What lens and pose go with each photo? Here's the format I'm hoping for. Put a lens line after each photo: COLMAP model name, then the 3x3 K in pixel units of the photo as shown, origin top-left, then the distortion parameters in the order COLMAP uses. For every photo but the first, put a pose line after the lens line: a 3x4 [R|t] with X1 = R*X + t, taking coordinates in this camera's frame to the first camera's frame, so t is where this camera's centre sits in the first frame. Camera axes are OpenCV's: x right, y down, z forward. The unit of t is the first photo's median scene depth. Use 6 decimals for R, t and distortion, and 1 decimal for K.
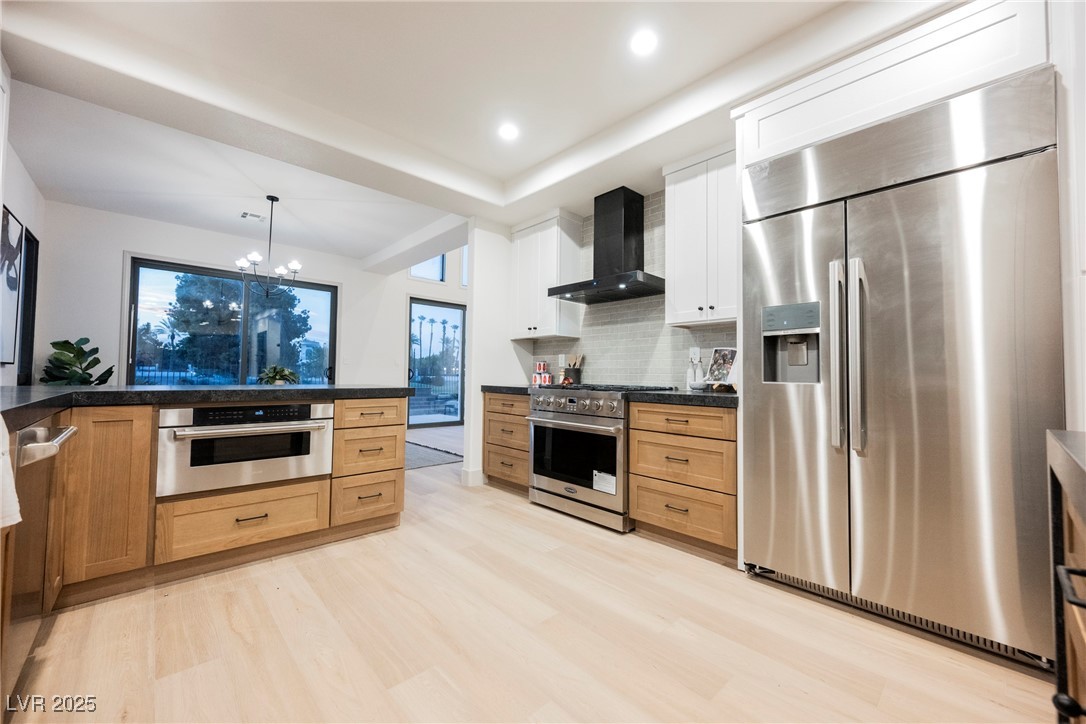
lens RADIAL K [[425.4, 0, 546.5], [0, 425.4, 360.7], [0, 0, 1]] dist [-0.001761, 0.000260]
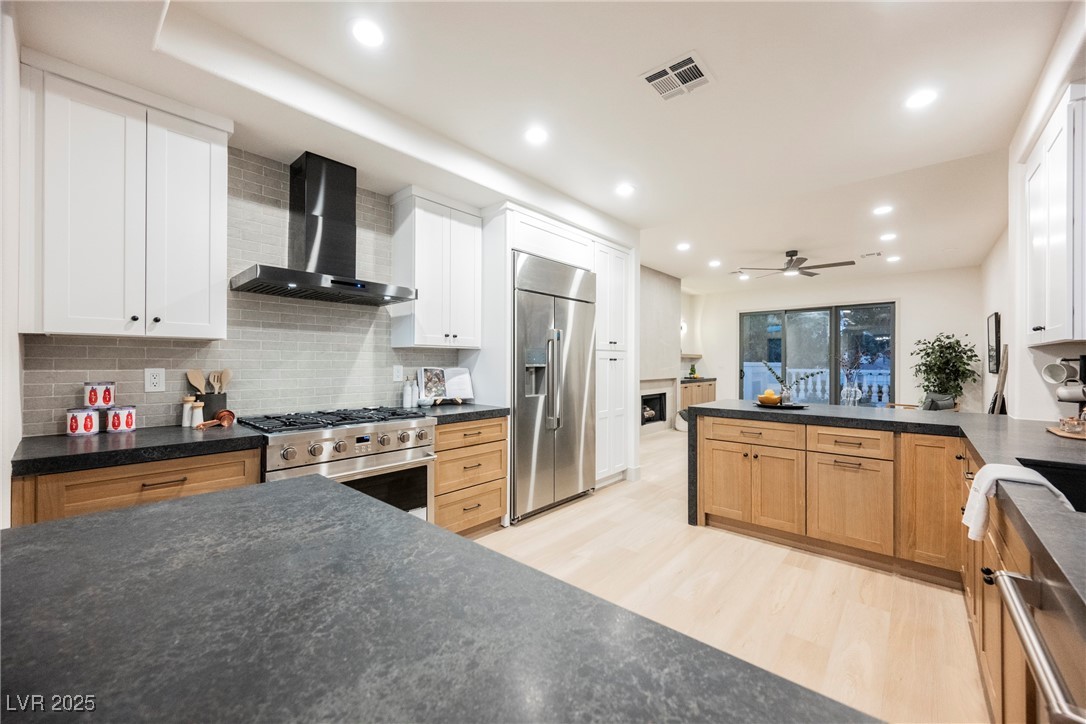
lens RADIAL K [[425.4, 0, 545.6], [0, 425.4, 359.5], [0, 0, 1]] dist [-0.001761, 0.000260]
pose [[-0.103536, -0.007892, 0.994594, -0.804078], [-0.041561, 0.999129, 0.003602, -0.071866], [-0.993757, -0.040963, -0.103774, 0.839641]]
